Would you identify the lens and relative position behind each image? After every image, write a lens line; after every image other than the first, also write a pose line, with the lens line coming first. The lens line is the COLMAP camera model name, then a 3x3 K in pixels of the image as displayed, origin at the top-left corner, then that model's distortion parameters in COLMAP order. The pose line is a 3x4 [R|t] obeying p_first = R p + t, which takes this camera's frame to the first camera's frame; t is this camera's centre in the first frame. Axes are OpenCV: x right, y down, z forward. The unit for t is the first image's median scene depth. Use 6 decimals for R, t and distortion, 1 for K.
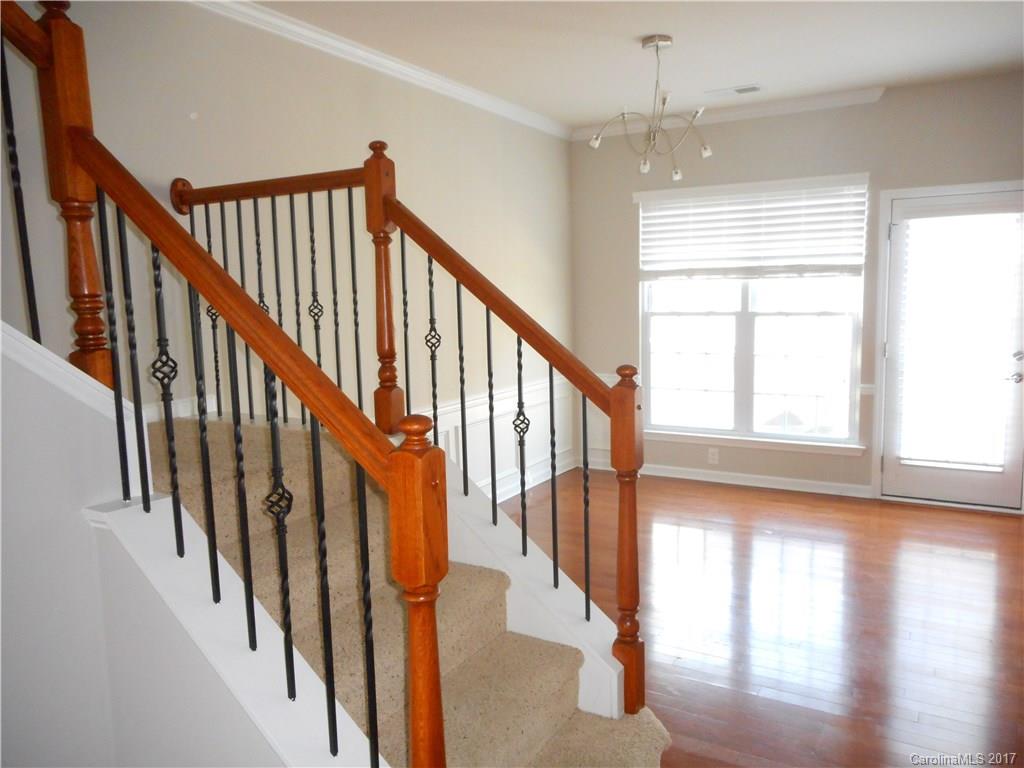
lens RADIAL K [[776.2, 0, 505.2], [0, 776.2, 379.8], [0, 0, 1]] dist [0.007373, 0.004710]
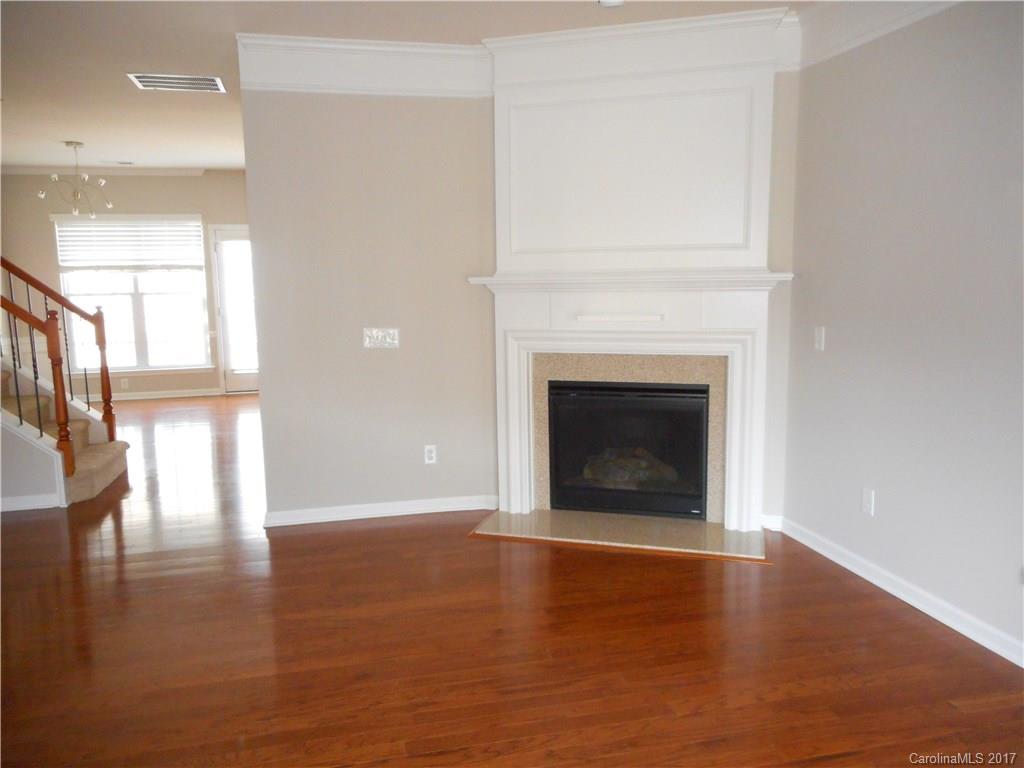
lens RADIAL K [[776.2, 0, 506.7], [0, 776.2, 384.3], [0, 0, 1]] dist [0.007373, 0.004710]
pose [[0.734905, -0.081721, 0.673229, -0.253044], [0.083911, 0.996042, 0.029308, 0.130569], [-0.672959, 0.034953, 0.738853, -0.776446]]
